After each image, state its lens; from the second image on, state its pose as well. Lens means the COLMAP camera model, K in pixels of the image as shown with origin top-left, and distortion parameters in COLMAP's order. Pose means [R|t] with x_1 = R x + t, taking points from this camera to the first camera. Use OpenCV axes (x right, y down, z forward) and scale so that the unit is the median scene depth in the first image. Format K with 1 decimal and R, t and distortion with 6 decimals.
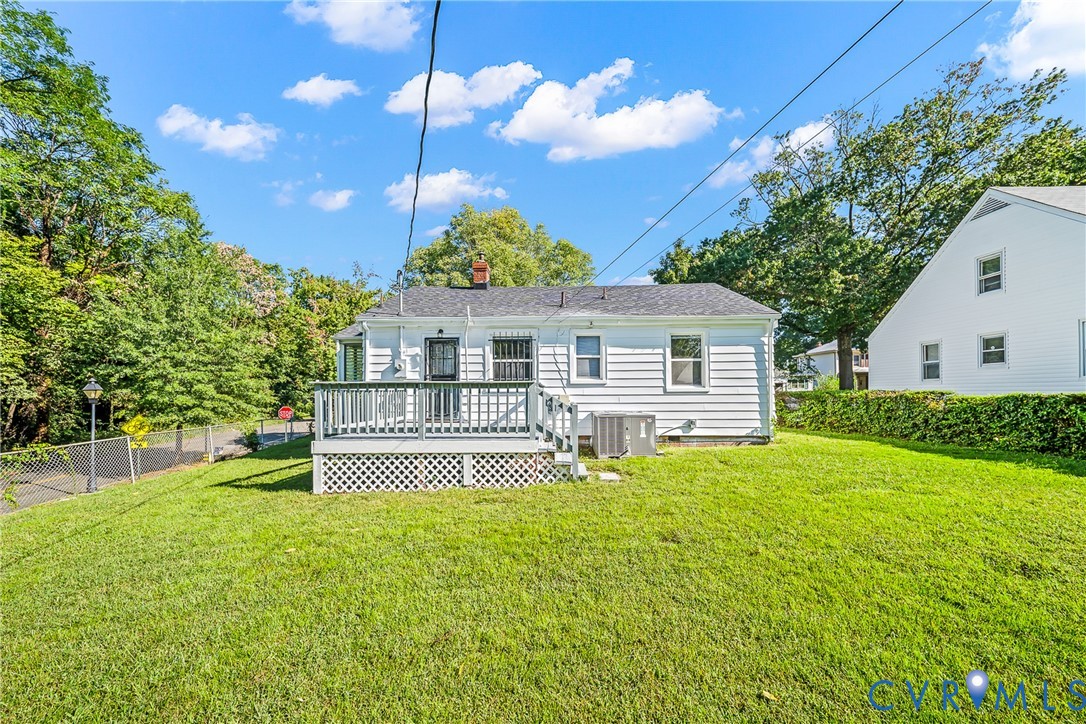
lens RADIAL K [[397.8, 0, 543.0], [0, 397.8, 362.0], [0, 0, 1]] dist [0.000117, -0.000324]
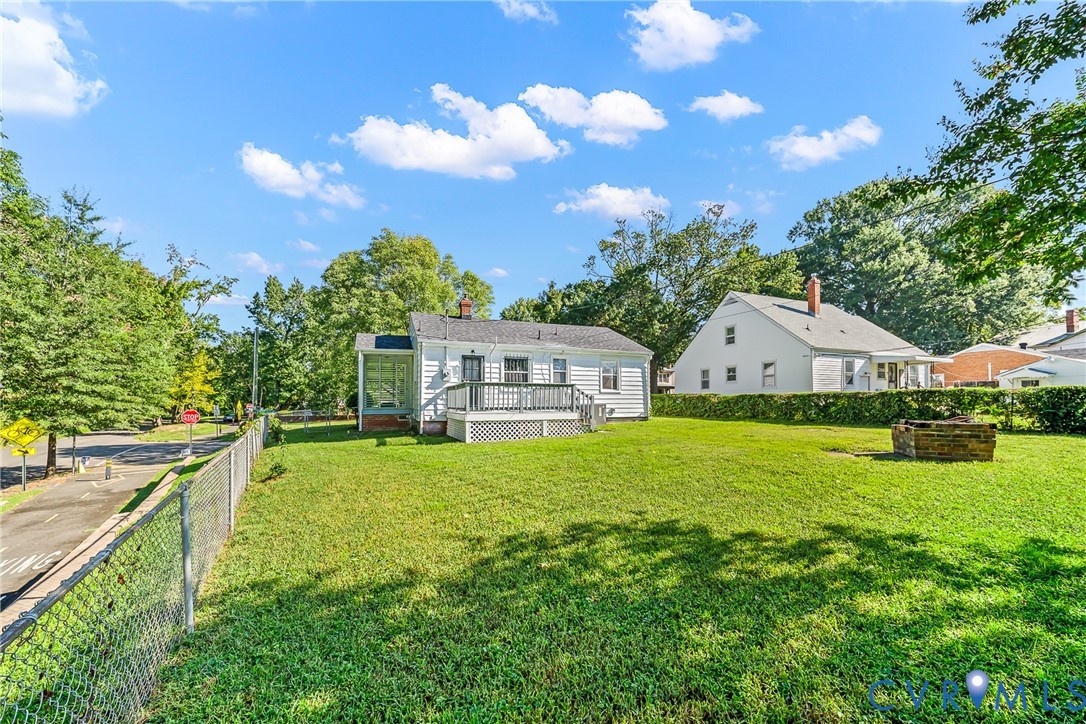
lens RADIAL K [[376.8, 0, 542.7], [0, 376.8, 355.4], [0, 0, 1]] dist [0.001838, 0.000344]
pose [[0.918026, 0.049821, 0.393377, -0.577923], [-0.031411, 0.998095, -0.053104, 0.007020], [-0.395273, 0.036395, 0.917842, -0.431338]]
